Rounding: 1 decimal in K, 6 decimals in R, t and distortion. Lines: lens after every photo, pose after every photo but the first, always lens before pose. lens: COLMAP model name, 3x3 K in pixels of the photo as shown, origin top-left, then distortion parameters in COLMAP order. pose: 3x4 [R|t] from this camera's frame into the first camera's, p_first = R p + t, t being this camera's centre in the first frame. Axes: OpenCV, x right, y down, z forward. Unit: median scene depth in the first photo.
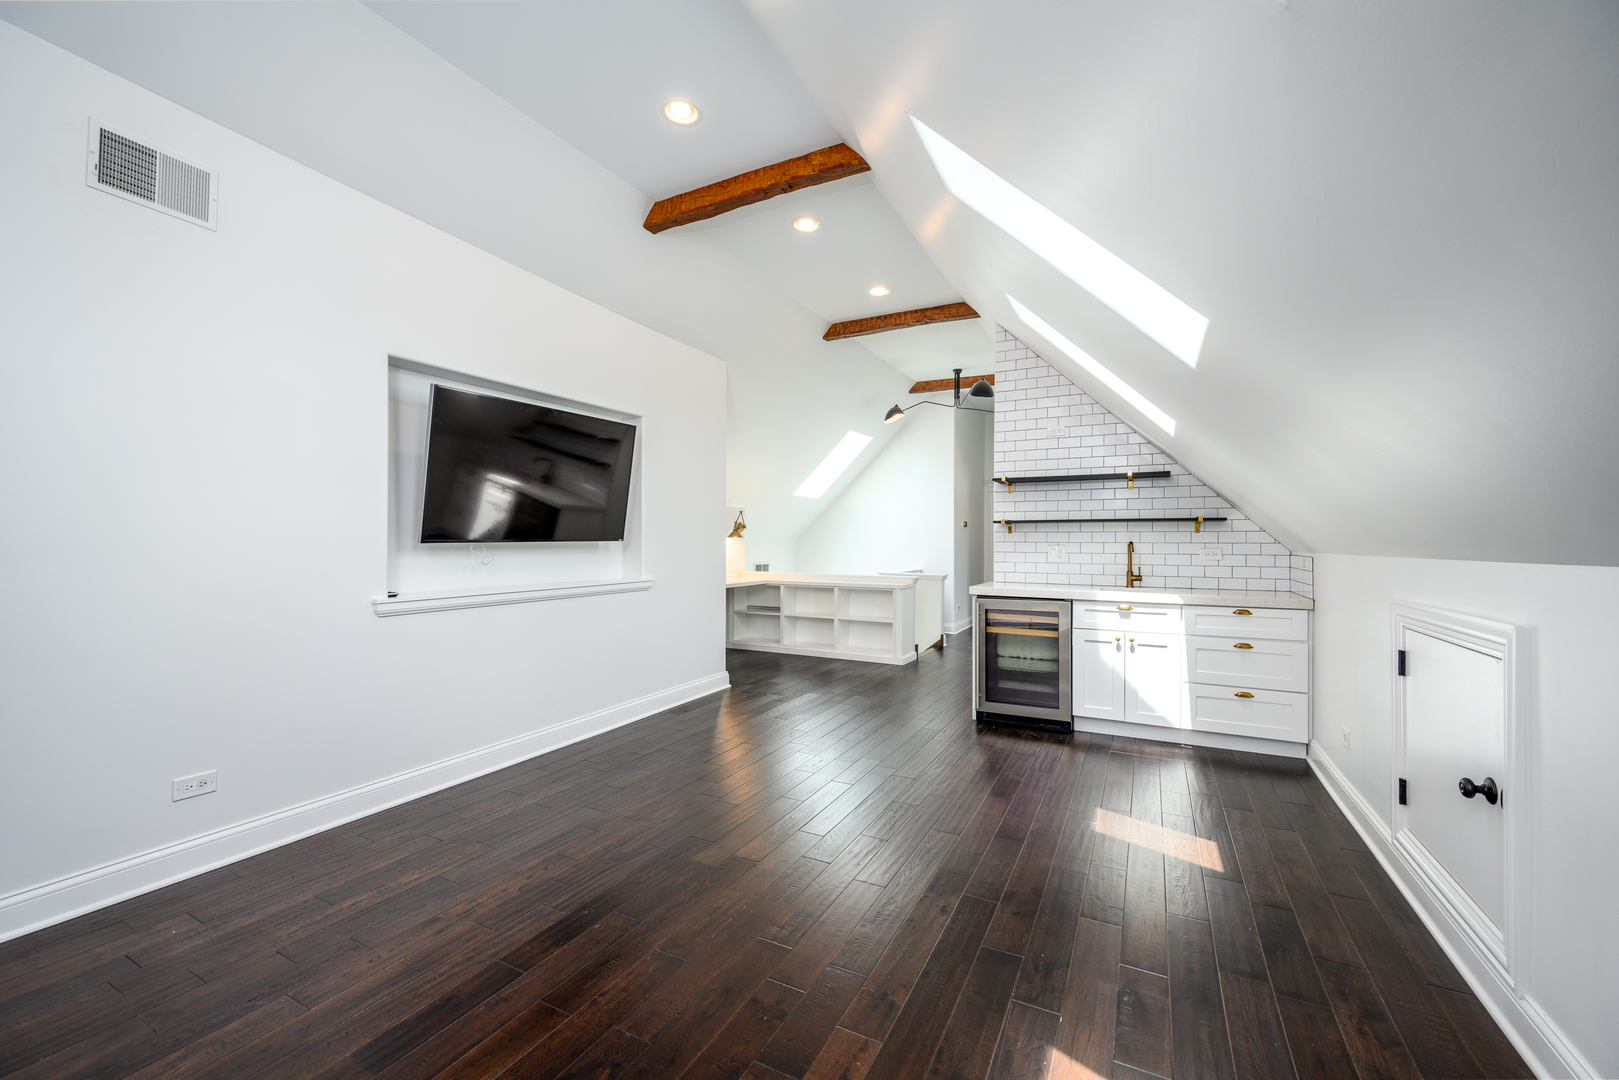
lens RADIAL K [[665.9, 0, 783.6], [0, 665.9, 545.5], [0, 0, 1]] dist [-0.004265, 0.001173]
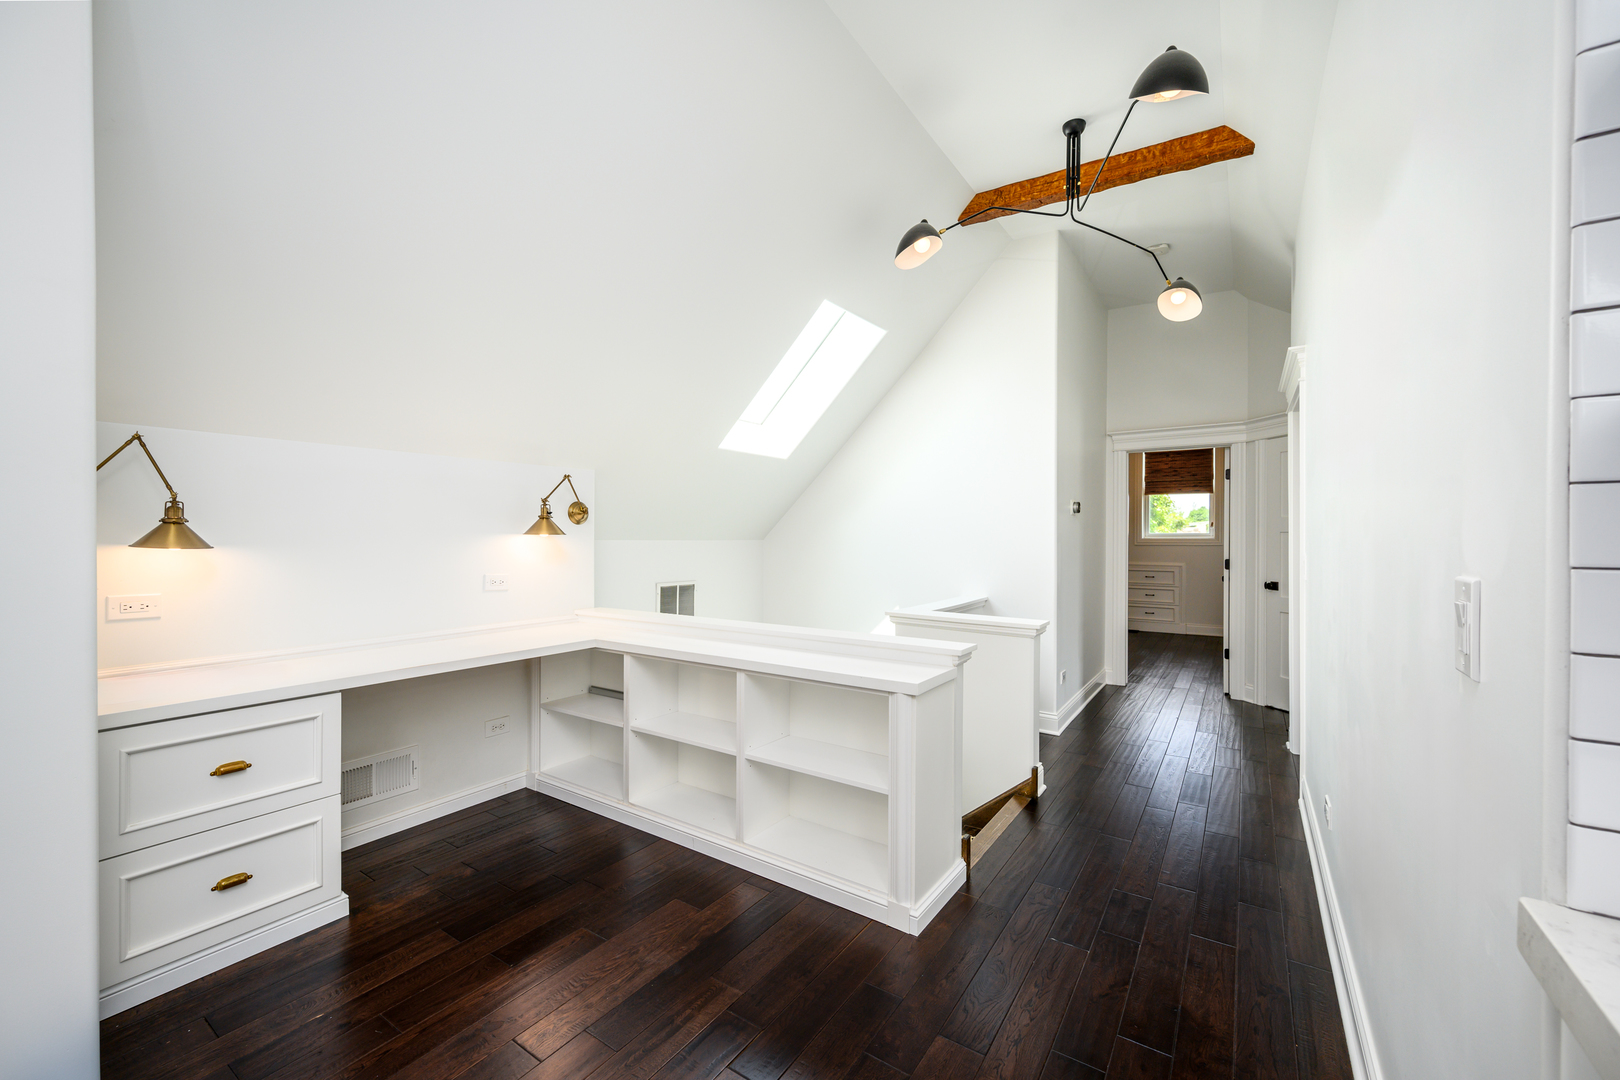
lens RADIAL K [[666.3, 0, 793.6], [0, 666.3, 543.1], [0, 0, 1]] dist [-0.004265, 0.001173]
pose [[0.995752, 0.000735, -0.092071, 0.195456], [-0.000635, 0.999999, 0.001118, -0.011166], [0.092072, -0.001055, 0.995752, 0.886208]]
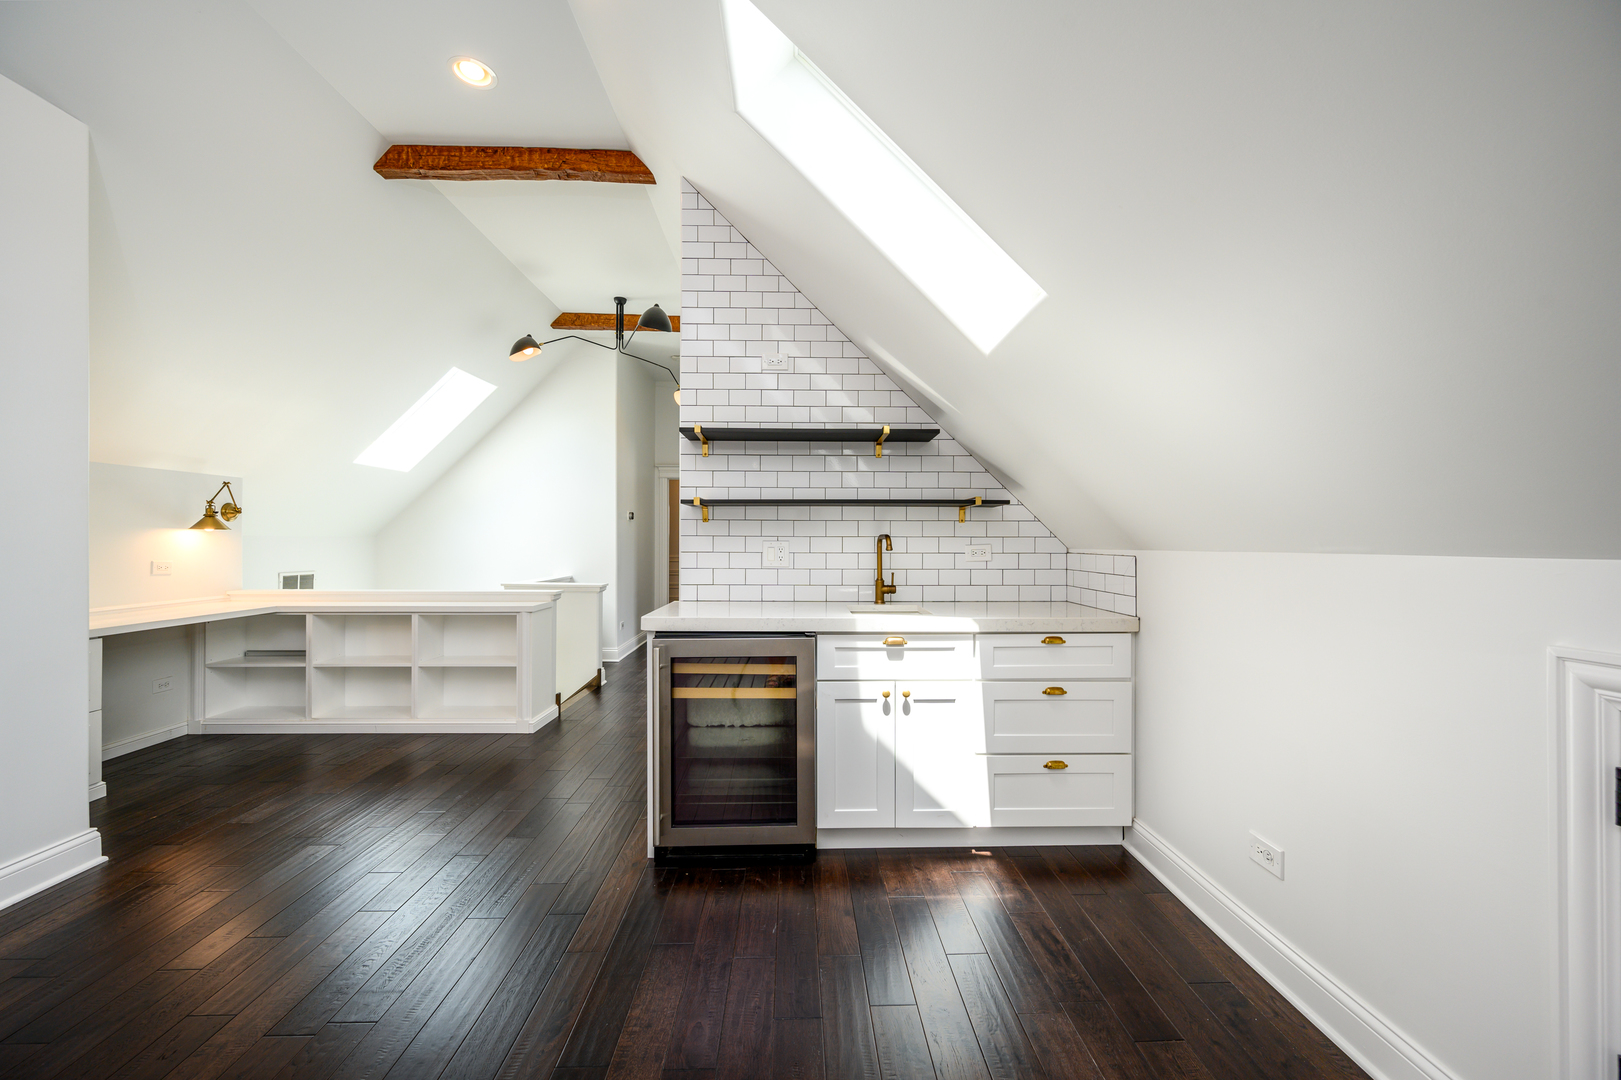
lens RADIAL K [[666.7, 0, 817.6], [0, 666.7, 542.9], [0, 0, 1]] dist [-0.004265, 0.001173]
pose [[0.857335, -0.002246, 0.514755, 0.112589], [0.004066, 0.999989, -0.002410, 0.003271], [-0.514743, 0.004159, 0.857334, 0.422154]]
